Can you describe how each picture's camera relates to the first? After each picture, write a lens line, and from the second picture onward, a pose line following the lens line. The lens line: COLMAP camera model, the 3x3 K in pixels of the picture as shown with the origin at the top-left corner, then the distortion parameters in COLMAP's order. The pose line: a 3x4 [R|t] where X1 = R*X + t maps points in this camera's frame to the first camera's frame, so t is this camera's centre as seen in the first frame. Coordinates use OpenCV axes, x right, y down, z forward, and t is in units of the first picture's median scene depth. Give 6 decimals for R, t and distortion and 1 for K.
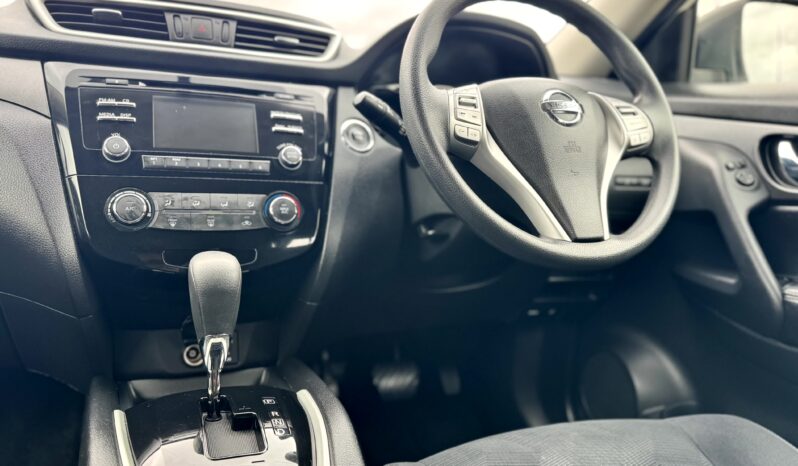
lens RADIAL K [[621.8, 0, 408.0], [0, 621.8, 227.5], [0, 0, 1]] dist [0.036164, -0.036863]
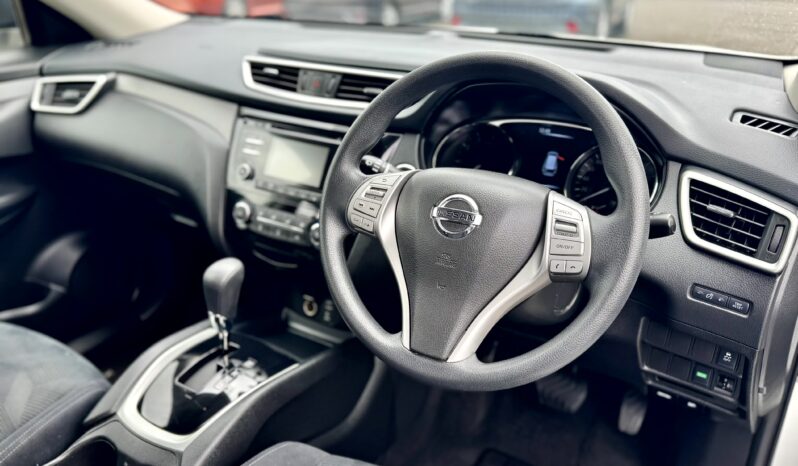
lens RADIAL K [[621.8, 0, 393.8], [0, 621.8, 233.5], [0, 0, 1]] dist [0.036164, -0.036863]
pose [[0.574724, 0.276283, -0.770299, 0.852025], [-0.102968, 0.958219, 0.266859, -0.374200], [0.811843, -0.074055, 0.579160, 0.338526]]
